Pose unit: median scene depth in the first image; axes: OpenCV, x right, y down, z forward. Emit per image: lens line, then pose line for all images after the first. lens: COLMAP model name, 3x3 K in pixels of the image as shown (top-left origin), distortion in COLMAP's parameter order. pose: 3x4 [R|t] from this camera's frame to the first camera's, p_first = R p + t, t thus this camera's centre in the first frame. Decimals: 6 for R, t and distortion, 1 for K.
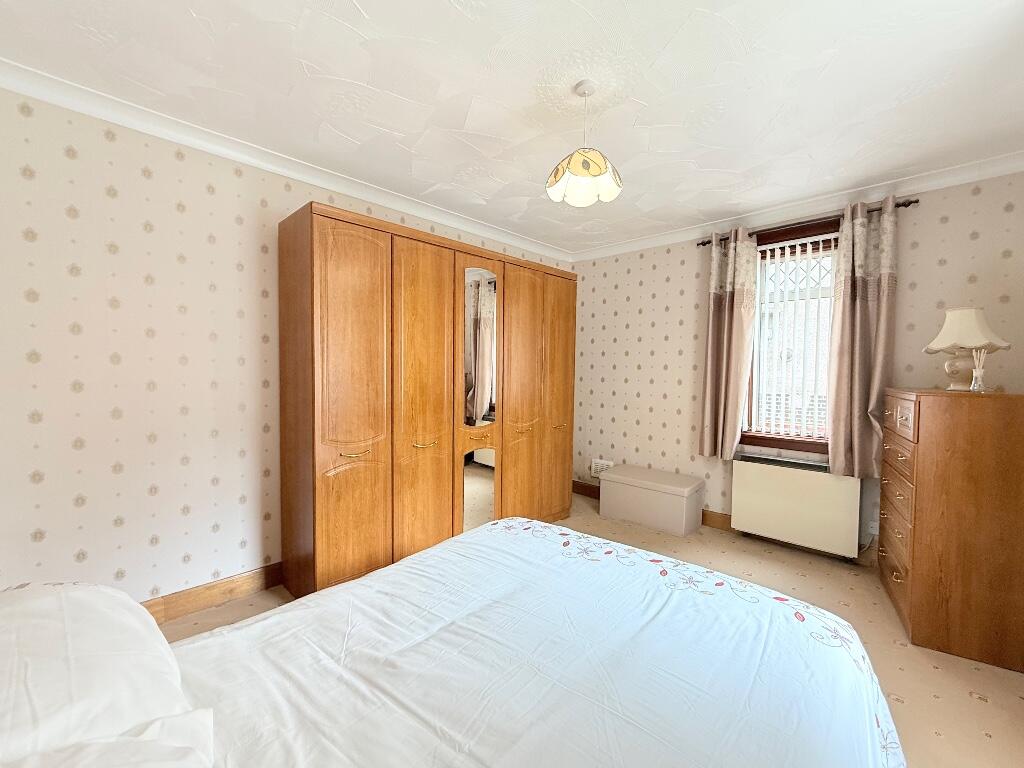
lens RADIAL K [[423.0, 0, 512.0], [0, 423.0, 384.0], [0, 0, 1]] dist [0.001591, -0.000090]
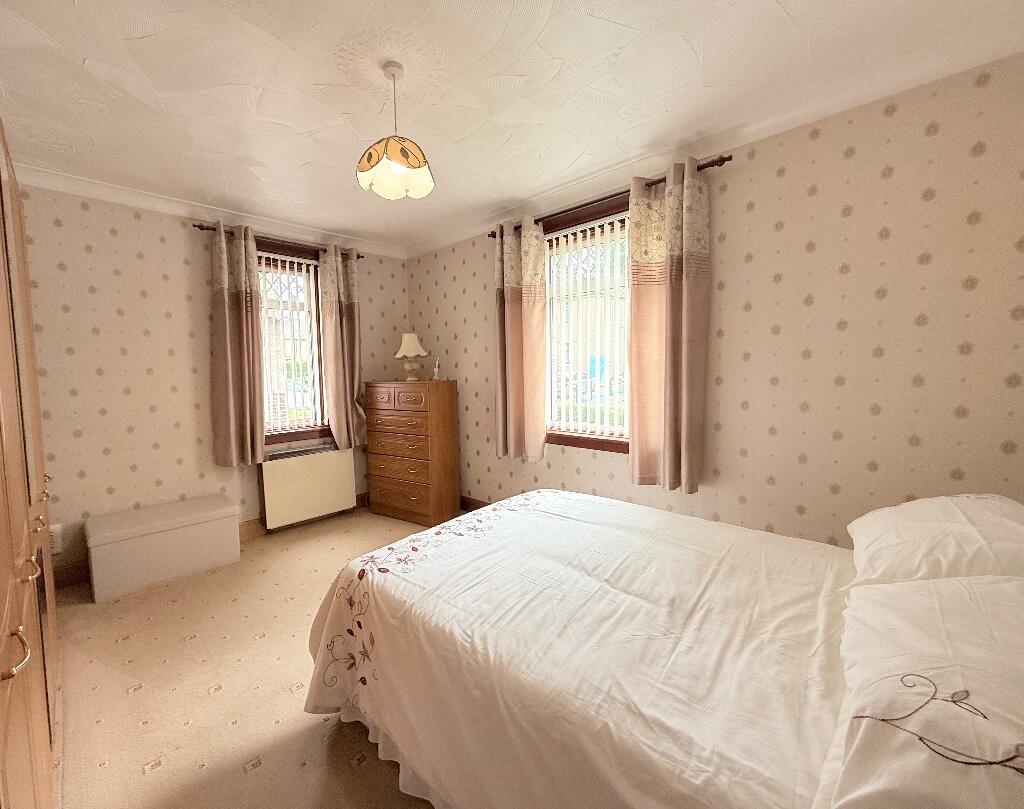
lens RADIAL K [[426.5, 0, 476.3], [0, 426.5, 400.4], [0, 0, 1]] dist [0.001387, 0.000177]
pose [[0.036711, -0.079774, 0.996137, -0.902589], [0.051653, 0.995628, 0.077829, -0.037143], [-0.997990, 0.048596, 0.040671, 0.889179]]
